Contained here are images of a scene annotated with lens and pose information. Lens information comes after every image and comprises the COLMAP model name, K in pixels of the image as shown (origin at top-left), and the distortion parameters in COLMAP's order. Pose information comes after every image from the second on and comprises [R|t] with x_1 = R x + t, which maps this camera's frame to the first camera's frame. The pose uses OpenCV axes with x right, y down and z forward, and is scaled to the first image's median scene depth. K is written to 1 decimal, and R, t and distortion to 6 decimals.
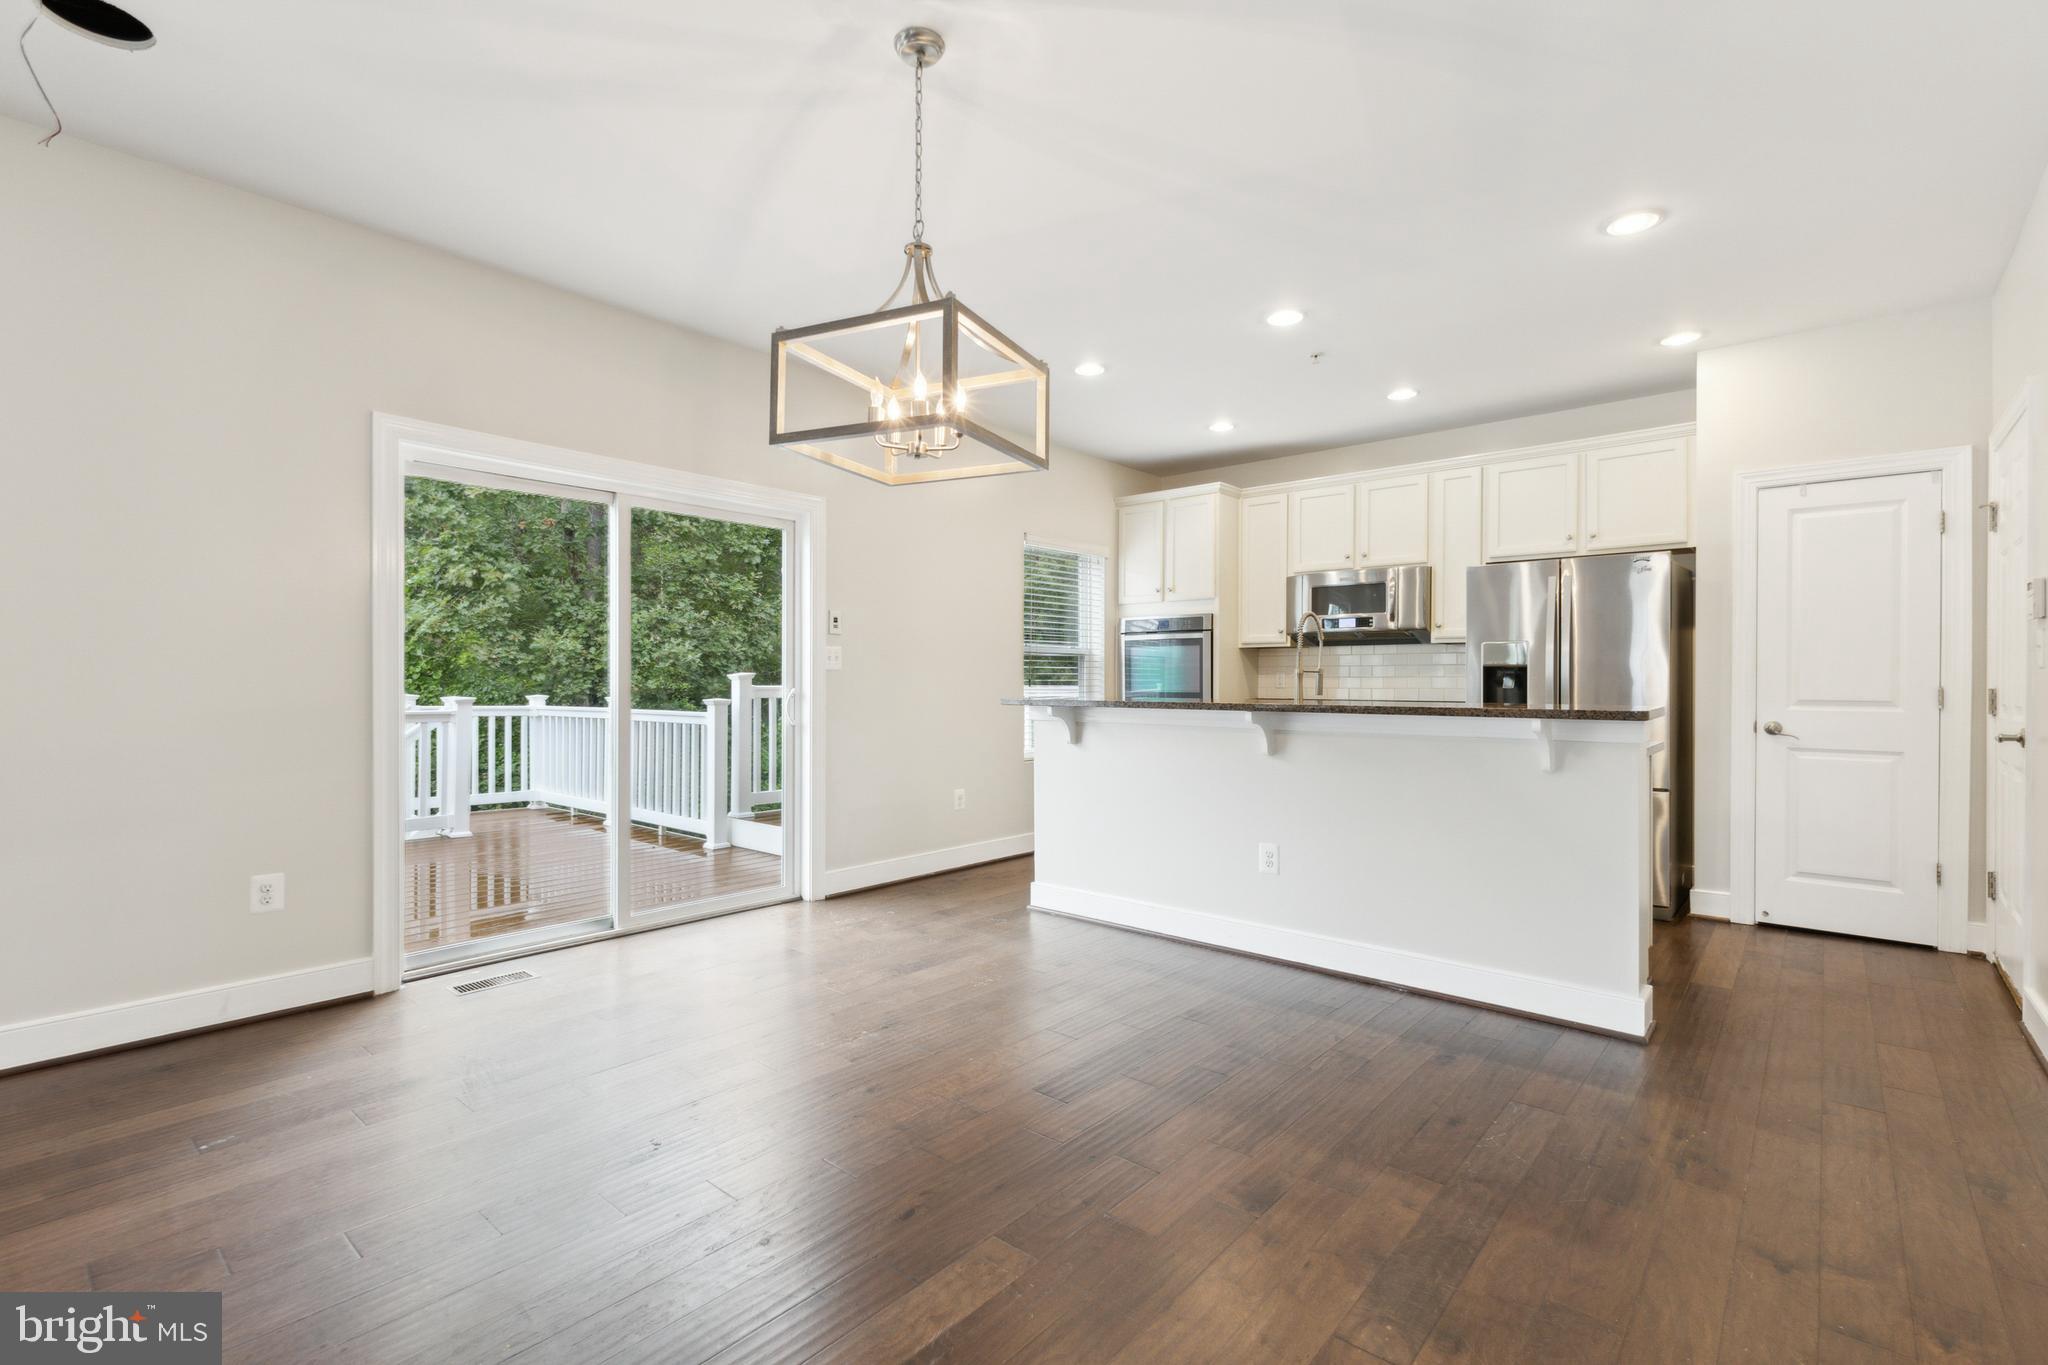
lens RADIAL K [[923.1, 0, 1033.4], [0, 923.1, 685.3], [0, 0, 1]] dist [0.004761, -0.001189]
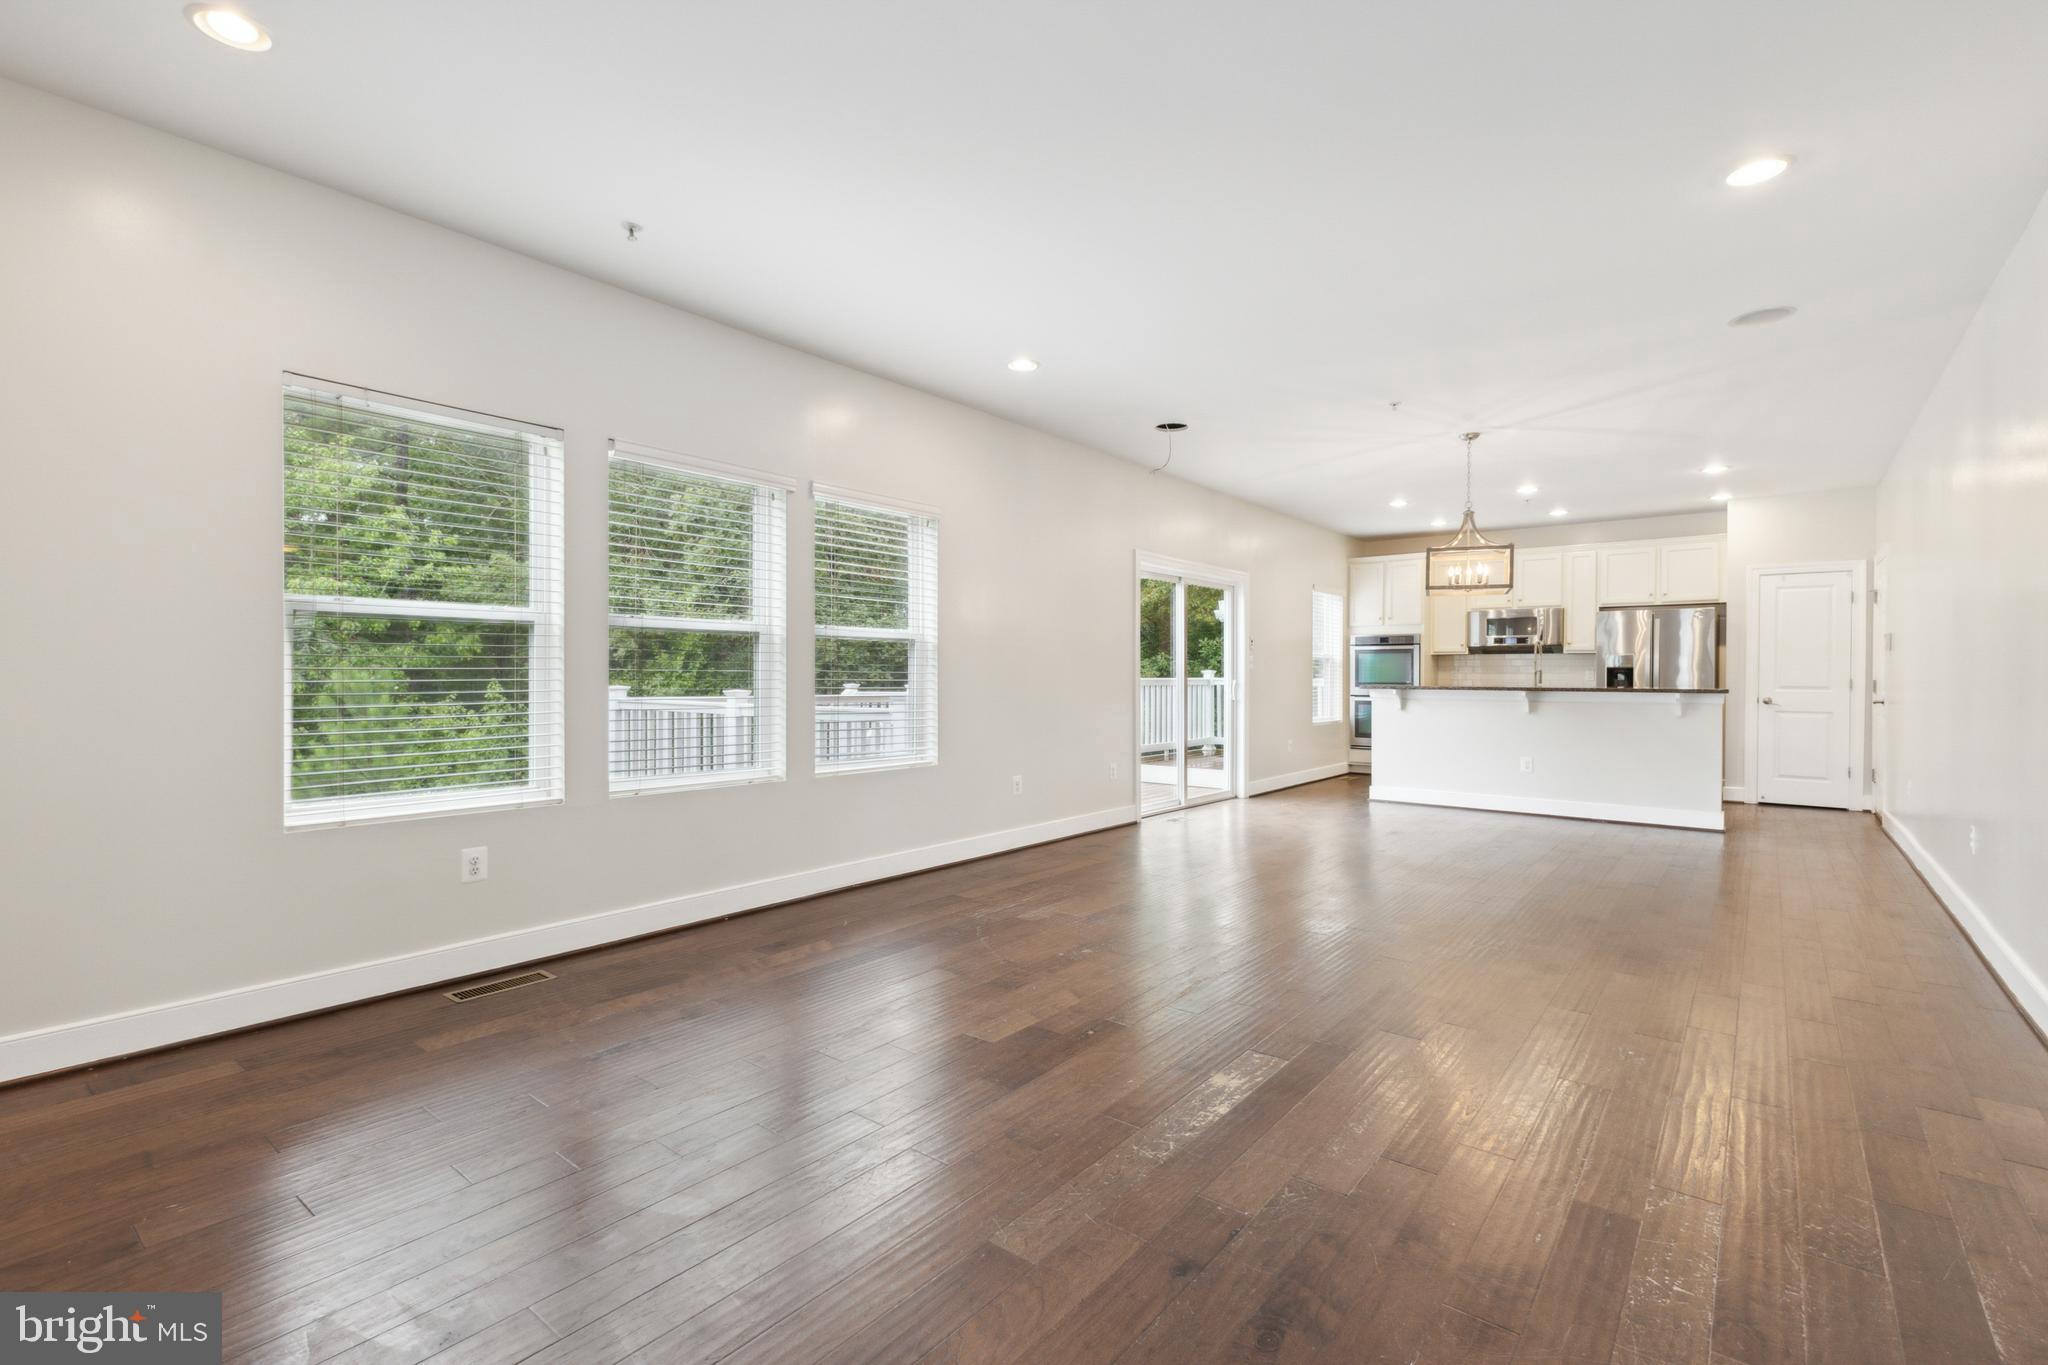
lens RADIAL K [[923.1, 0, 1033.6], [0, 923.1, 681.8], [0, 0, 1]] dist [0.004761, -0.001189]
pose [[0.999027, 0.001392, 0.044072, -0.693643], [-0.001549, 0.999993, 0.003522, 0.002603], [-0.044067, -0.003586, 0.999022, -0.731757]]
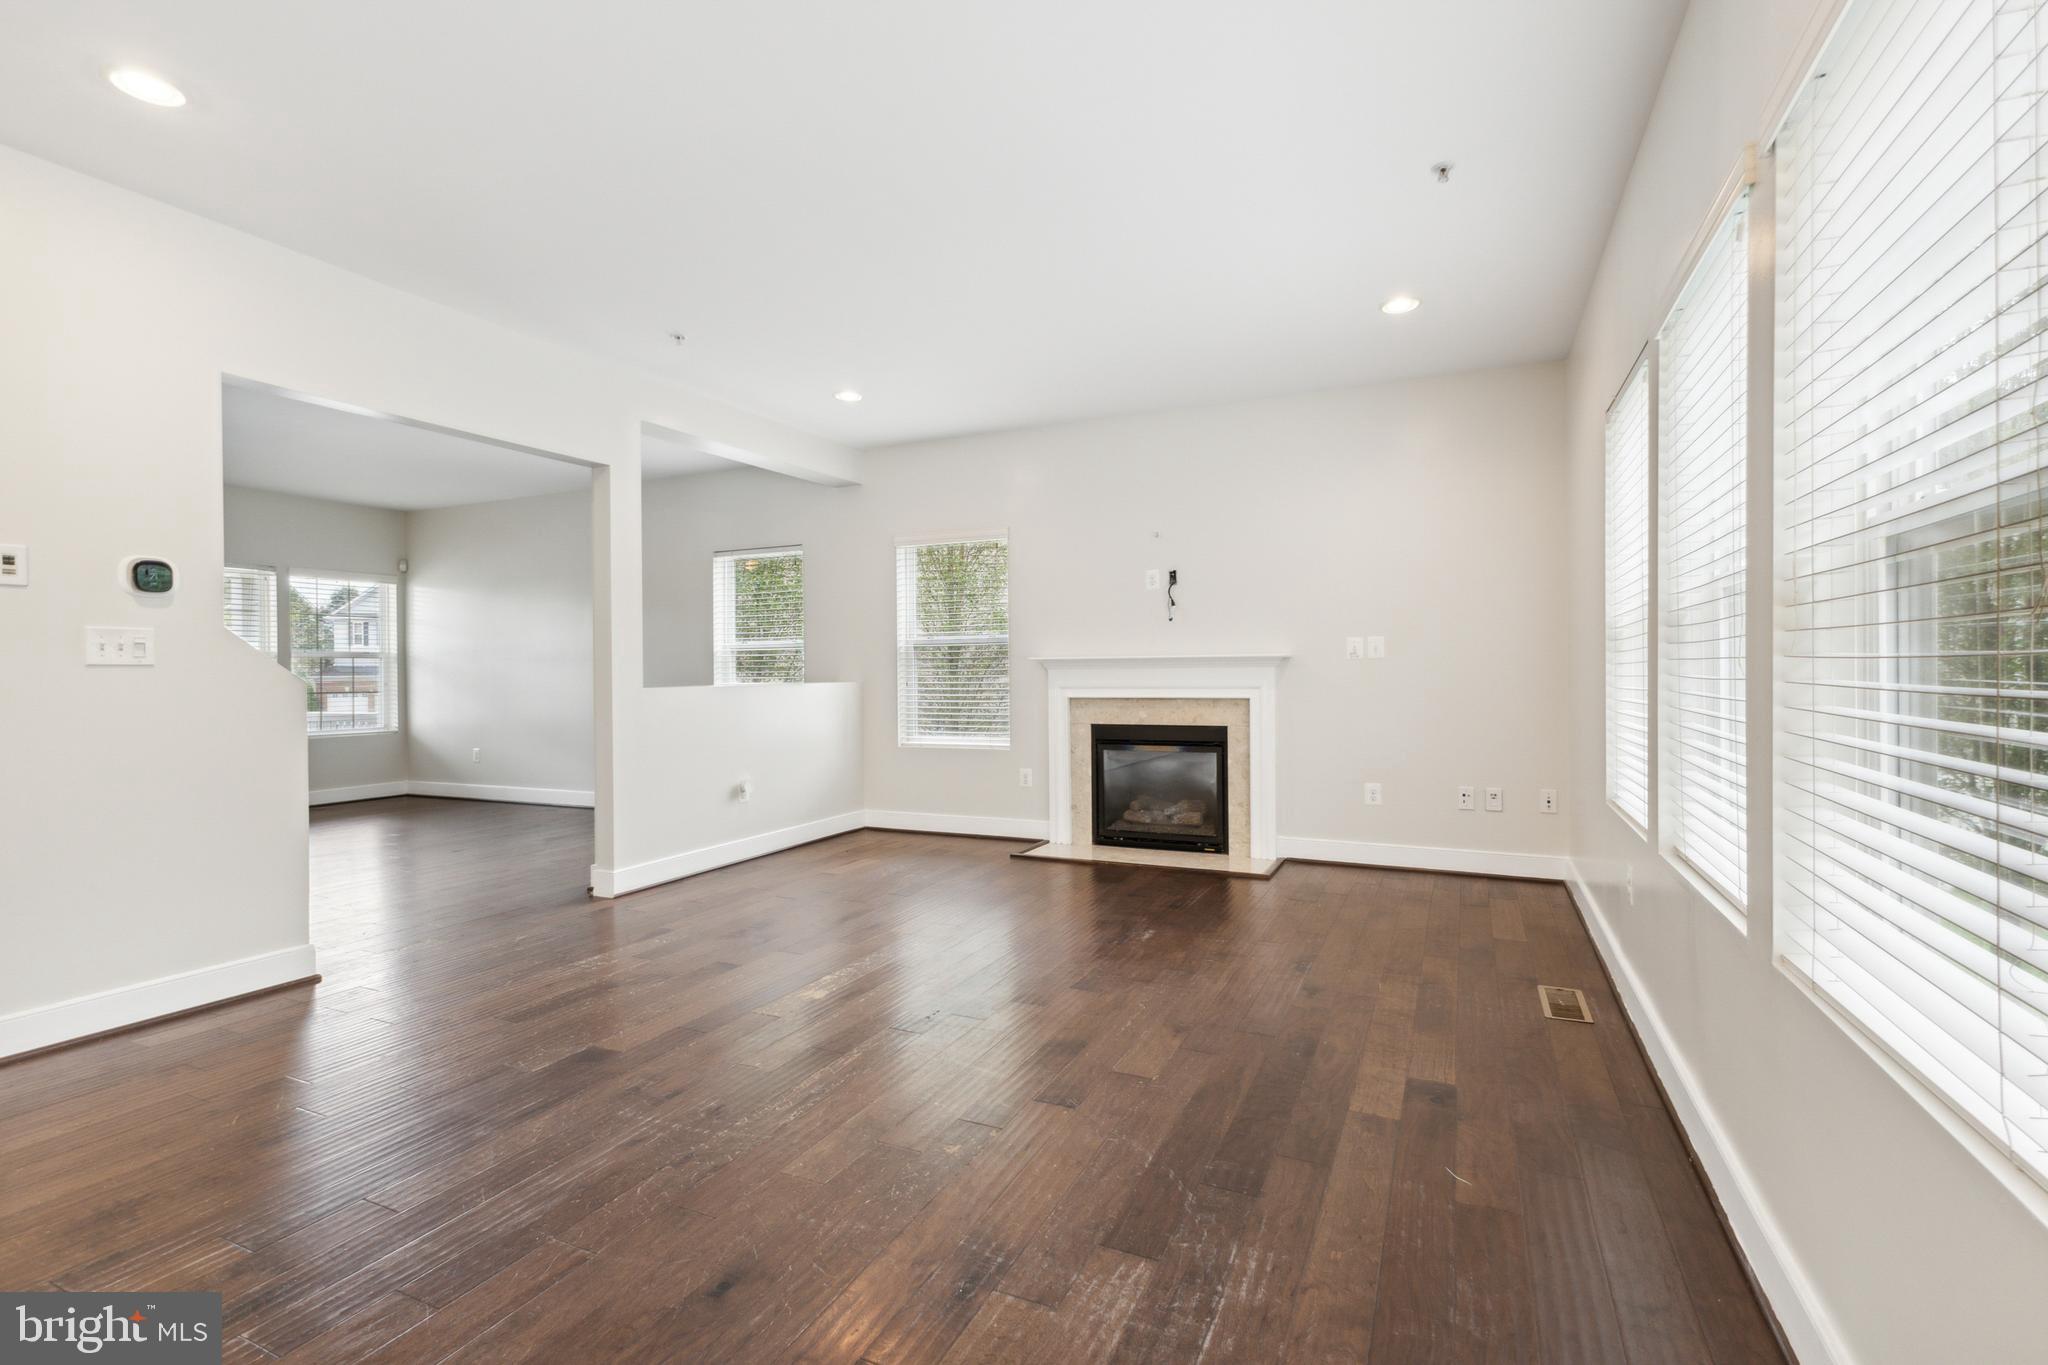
lens RADIAL K [[923.1, 0, 1032.7], [0, 923.1, 679.5], [0, 0, 1]] dist [0.004761, -0.001189]
pose [[-0.960870, 0.009608, -0.276835, -0.529166], [0.004939, 0.999834, 0.017559, -0.006787], [0.276957, 0.015505, -0.960757, 0.473991]]
